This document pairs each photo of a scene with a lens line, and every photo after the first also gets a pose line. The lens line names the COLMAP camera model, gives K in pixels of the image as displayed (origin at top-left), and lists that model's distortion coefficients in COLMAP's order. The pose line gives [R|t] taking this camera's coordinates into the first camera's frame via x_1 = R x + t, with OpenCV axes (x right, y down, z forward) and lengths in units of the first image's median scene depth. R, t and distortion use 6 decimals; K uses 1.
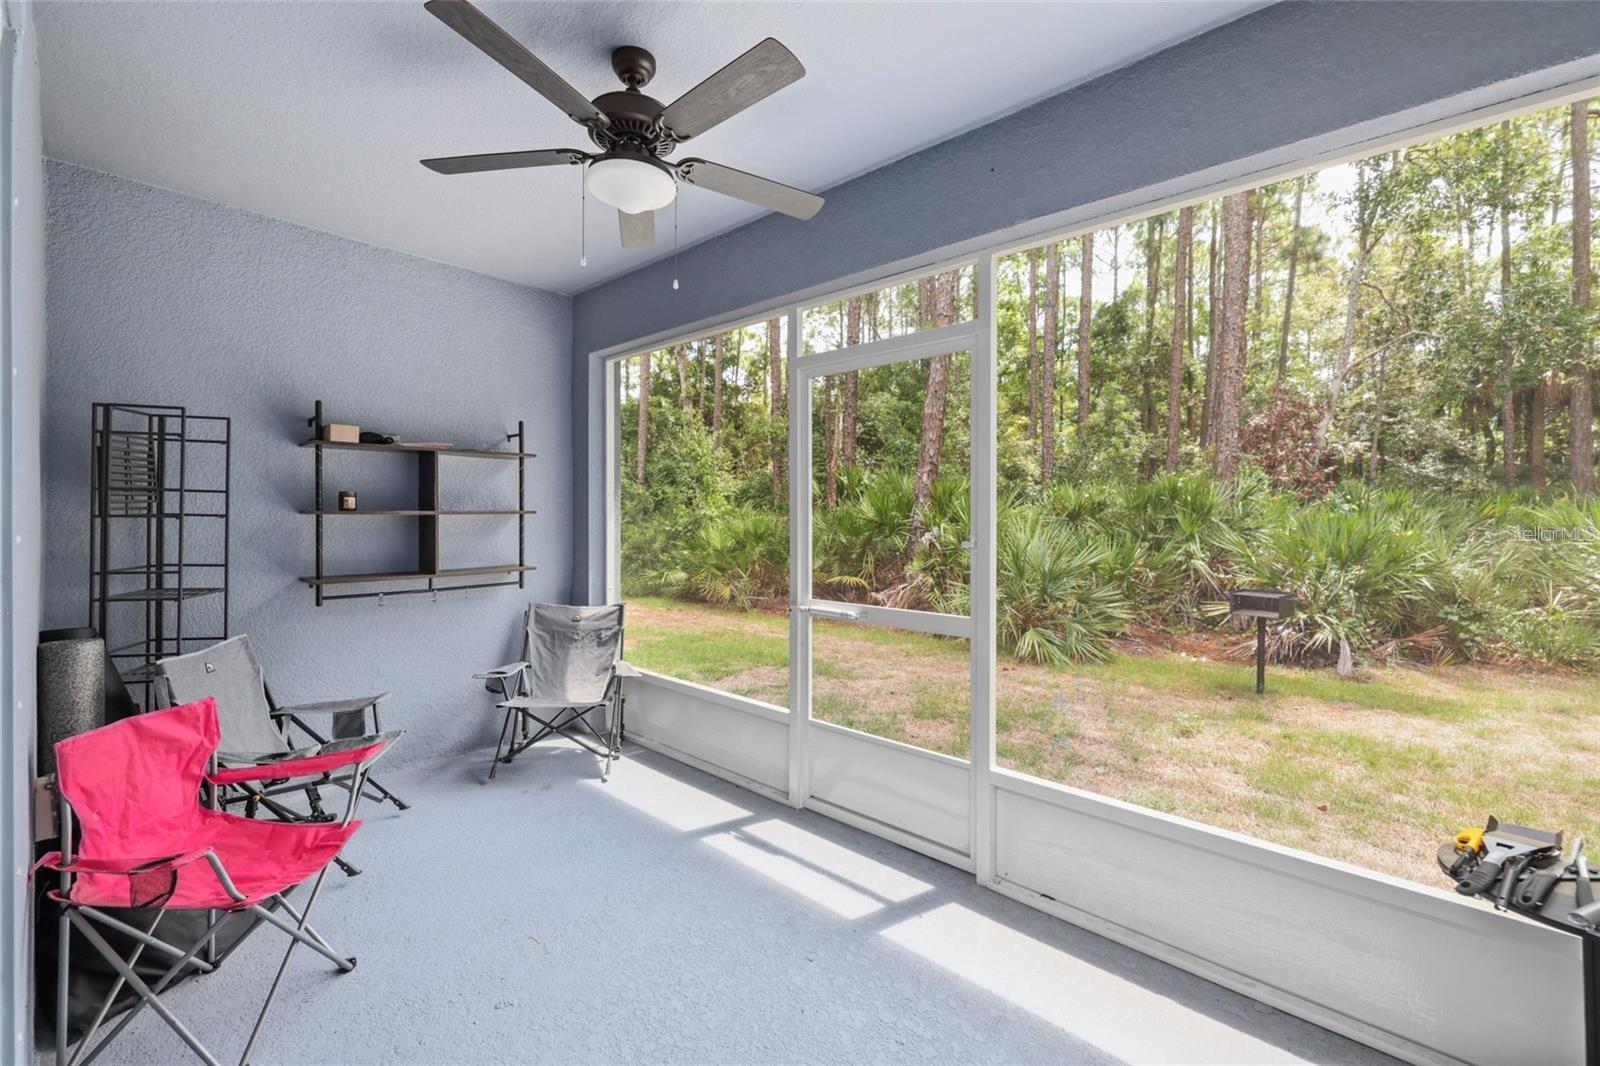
lens RADIAL K [[673.9, 0, 793.7], [0, 673.9, 524.3], [0, 0, 1]] dist [-0.018716, -0.000191]
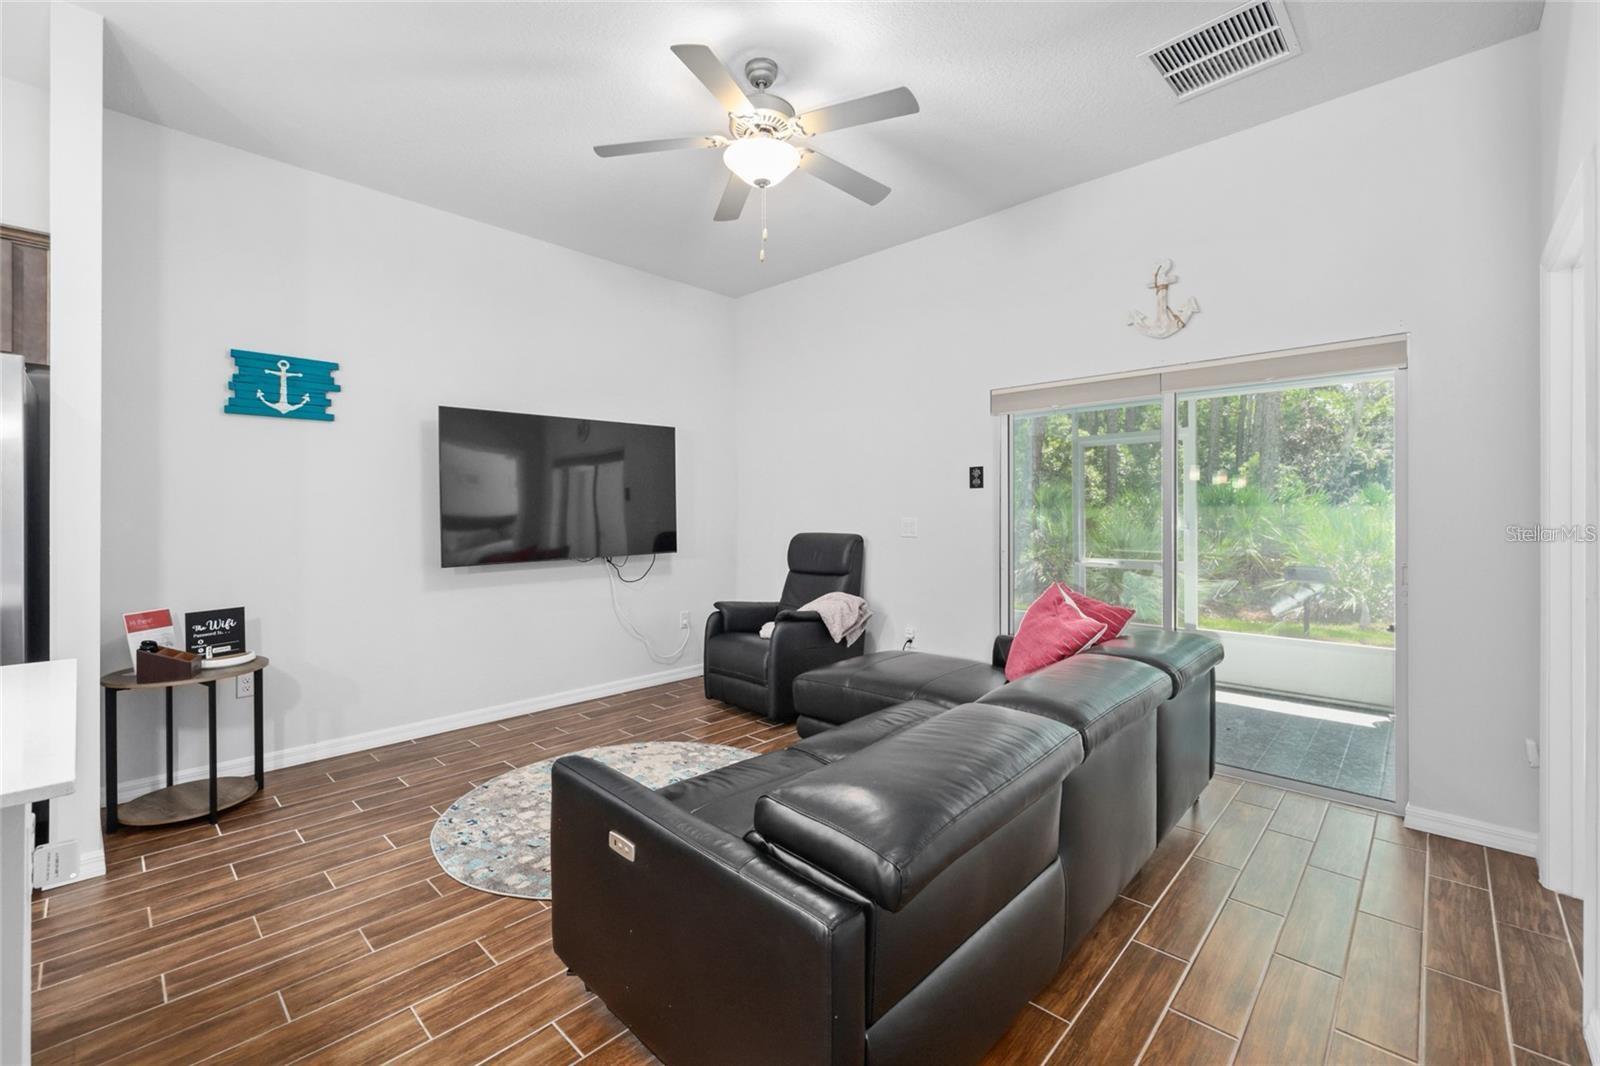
lens RADIAL K [[673.9, 0, 801.1], [0, 673.9, 518.8], [0, 0, 1]] dist [-0.018716, -0.000191]
pose [[0.999806, -0.004781, -0.019084, -0.175275], [0.004545, 0.999913, -0.012420, 0.004933], [0.019142, 0.012330, 0.999741, -0.224363]]
